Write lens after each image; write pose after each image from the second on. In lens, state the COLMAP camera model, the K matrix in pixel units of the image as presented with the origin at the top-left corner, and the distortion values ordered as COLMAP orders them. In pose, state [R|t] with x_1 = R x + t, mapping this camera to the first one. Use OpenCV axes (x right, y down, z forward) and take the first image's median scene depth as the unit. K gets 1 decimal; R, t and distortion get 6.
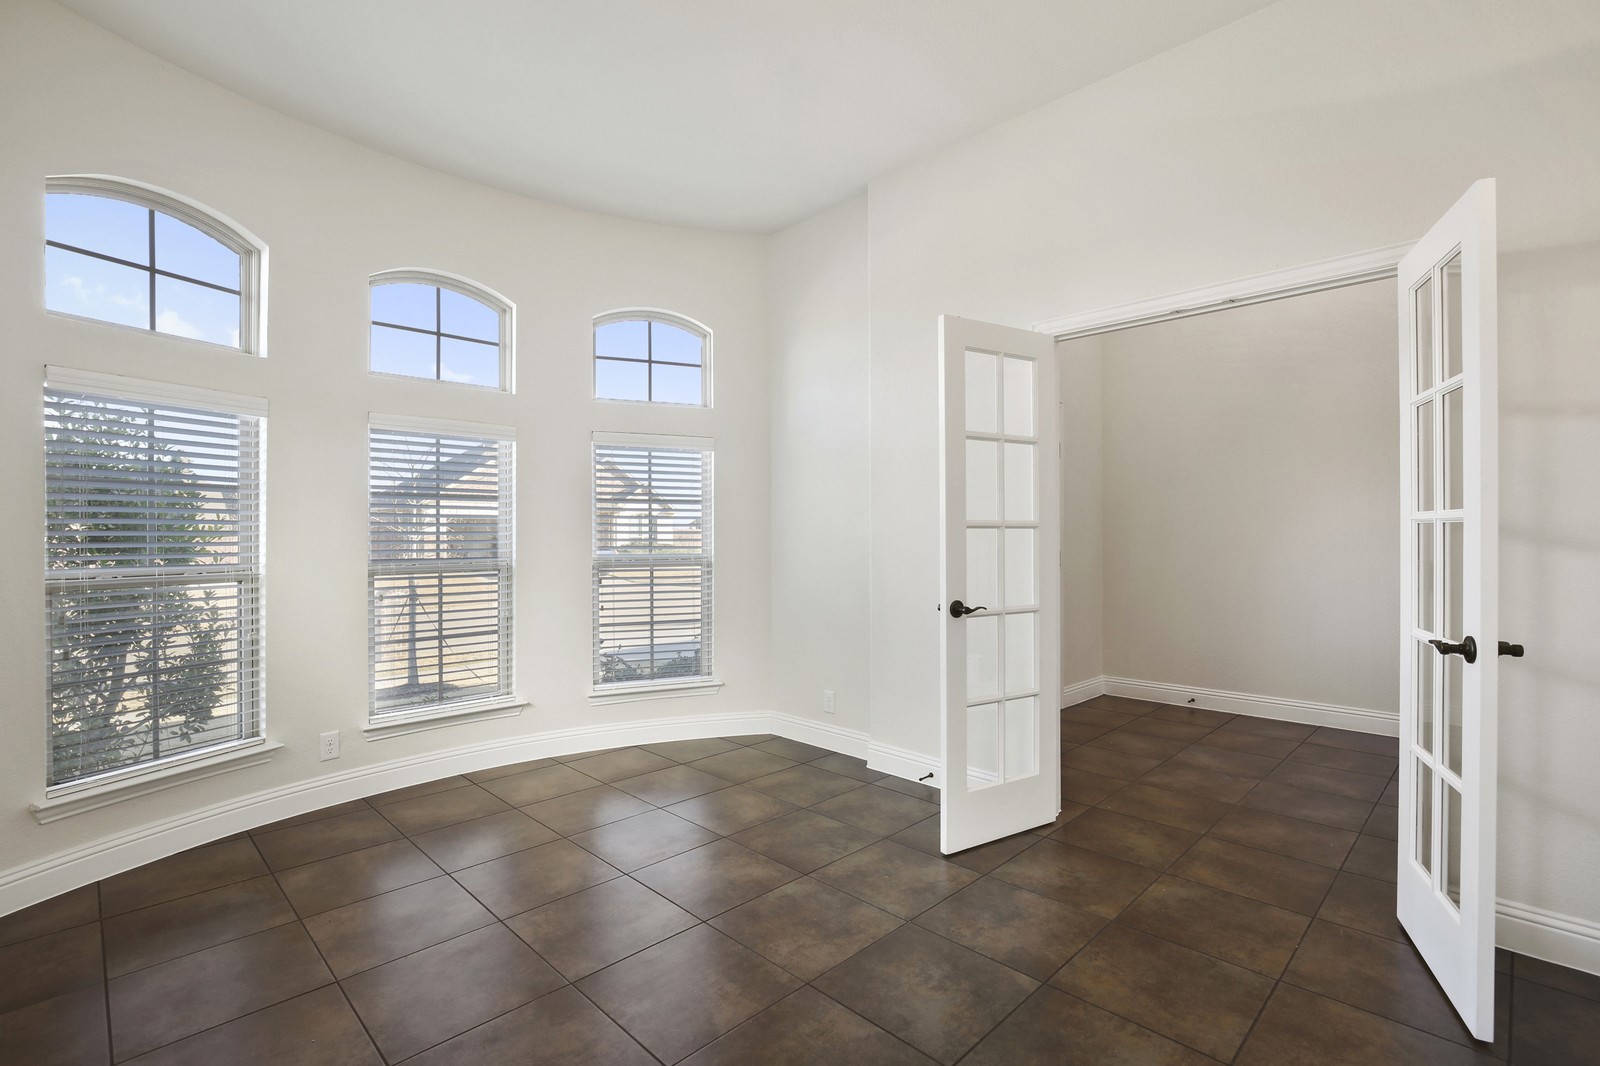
lens RADIAL K [[739.8, 0, 802.3], [0, 739.8, 535.5], [0, 0, 1]] dist [-0.026423, 0.007702]
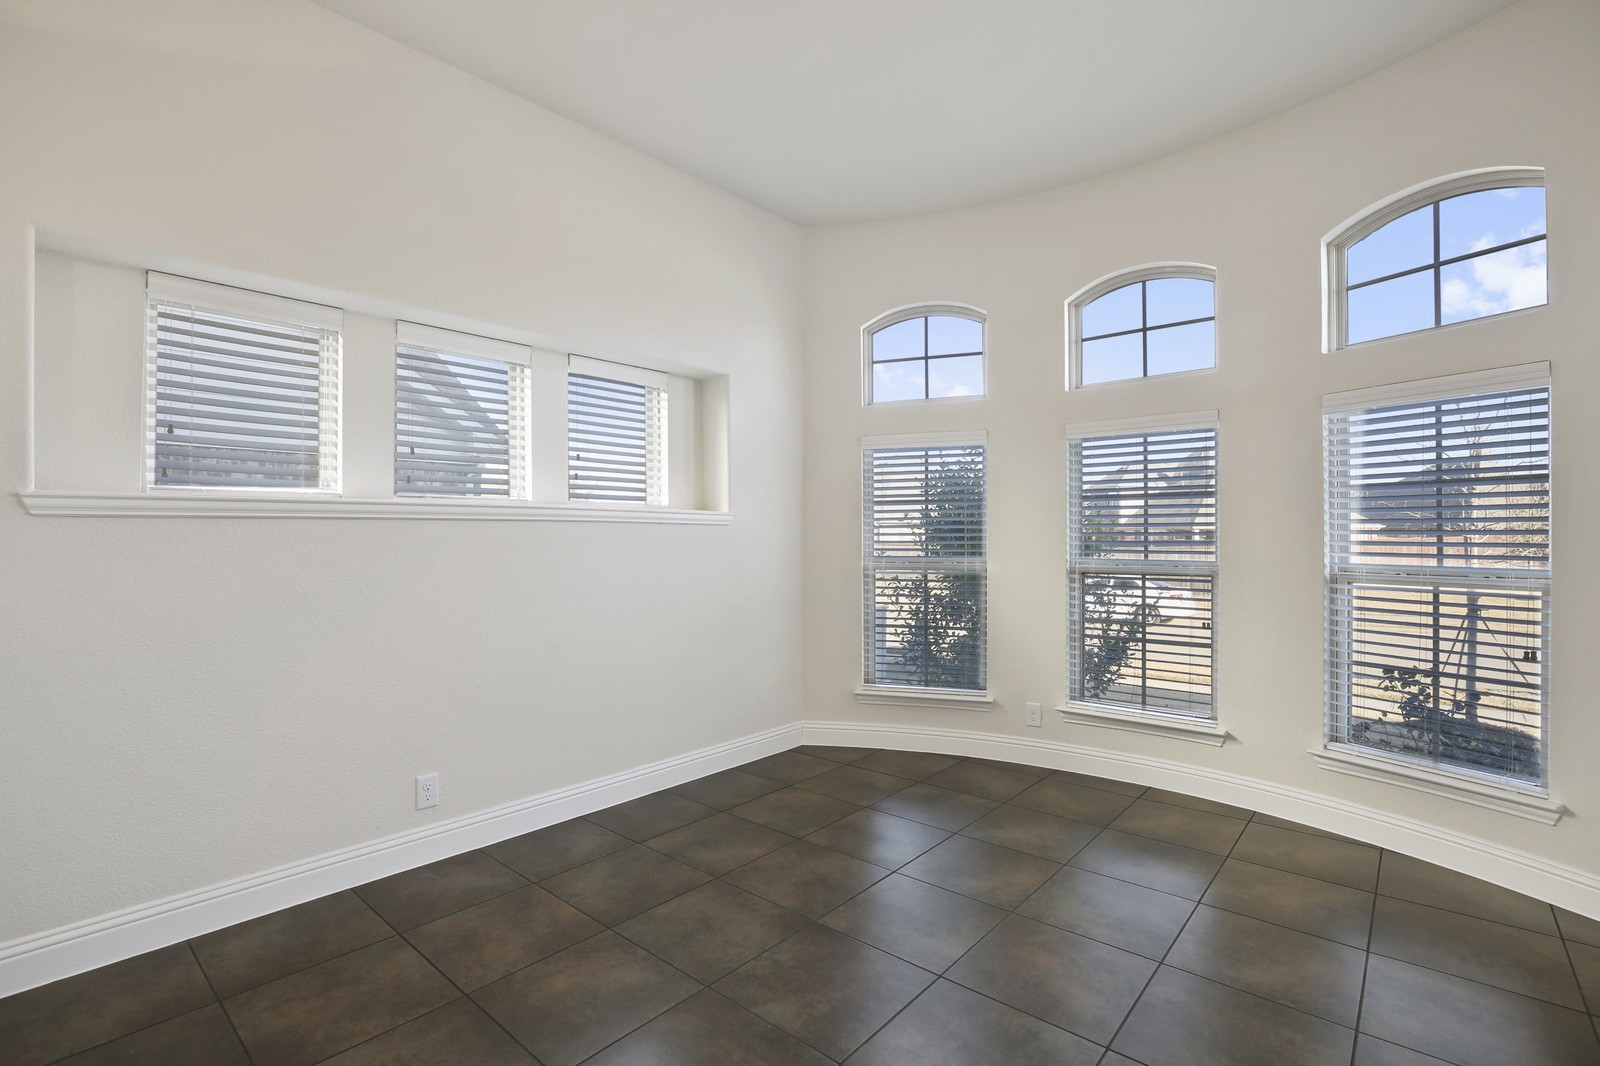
lens RADIAL K [[739.8, 0, 801.8], [0, 739.8, 532.9], [0, 0, 1]] dist [-0.026423, 0.007702]
pose [[0.070033, 0.001778, -0.997543, 0.449510], [0.004342, 0.999988, 0.002087, -0.008575], [0.997535, -0.004477, 0.070025, 0.477375]]
